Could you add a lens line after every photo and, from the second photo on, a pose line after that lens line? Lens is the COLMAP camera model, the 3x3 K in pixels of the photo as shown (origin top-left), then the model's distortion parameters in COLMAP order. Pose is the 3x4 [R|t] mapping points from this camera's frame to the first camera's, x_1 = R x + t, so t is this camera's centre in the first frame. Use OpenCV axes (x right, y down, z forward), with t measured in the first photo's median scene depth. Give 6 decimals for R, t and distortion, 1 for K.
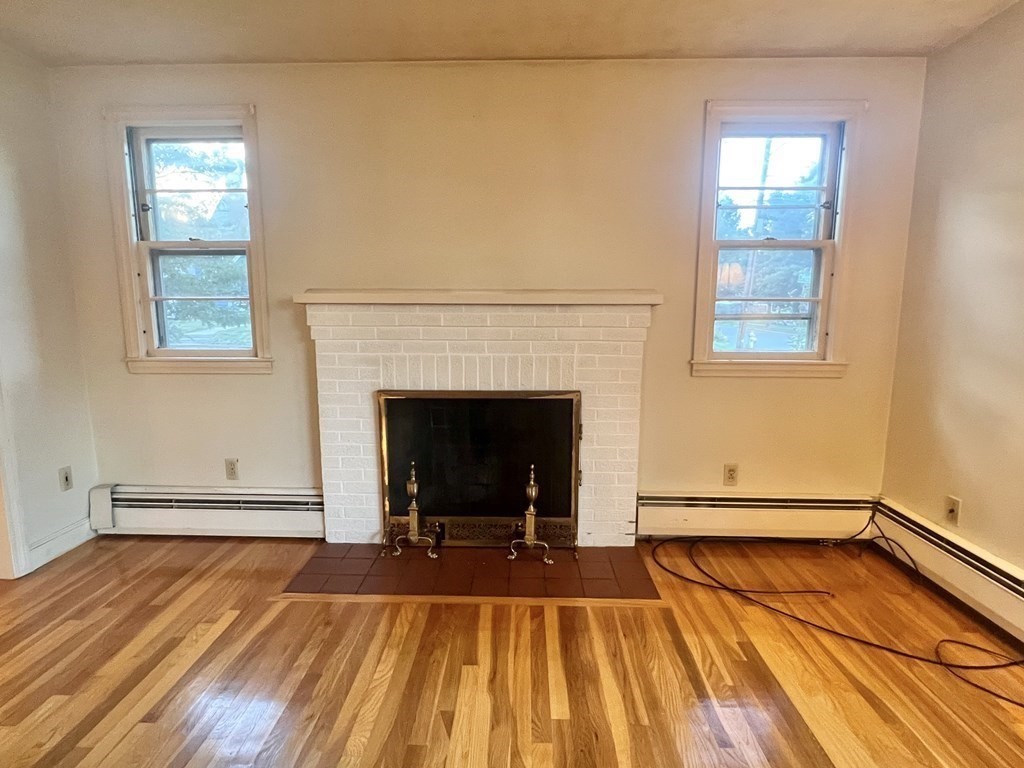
lens RADIAL K [[521.6, 0, 507.8], [0, 521.6, 384.4], [0, 0, 1]] dist [-0.001350, -0.000320]
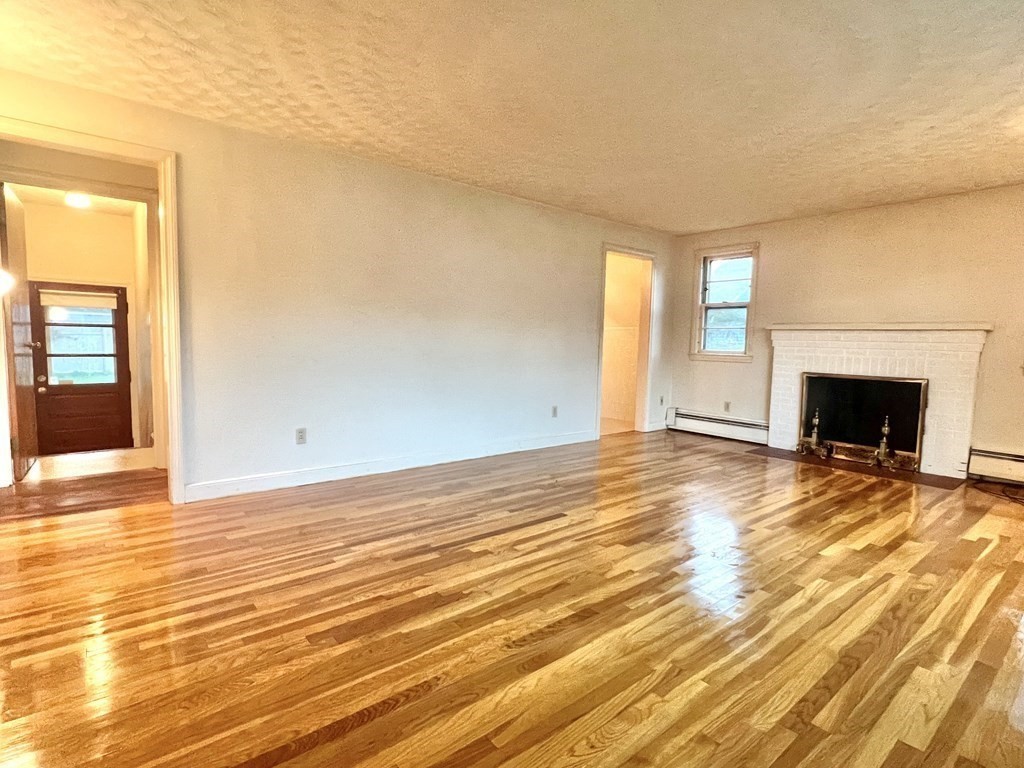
lens RADIAL K [[521.6, 0, 507.8], [0, 521.6, 384.4], [0, 0, 1]] dist [-0.001350, -0.000320]
pose [[0.655395, 0.077650, -0.751284, 0.510108], [-0.134423, 0.990813, -0.014859, 0.236720], [0.743228, 0.110728, 0.659812, -1.154882]]
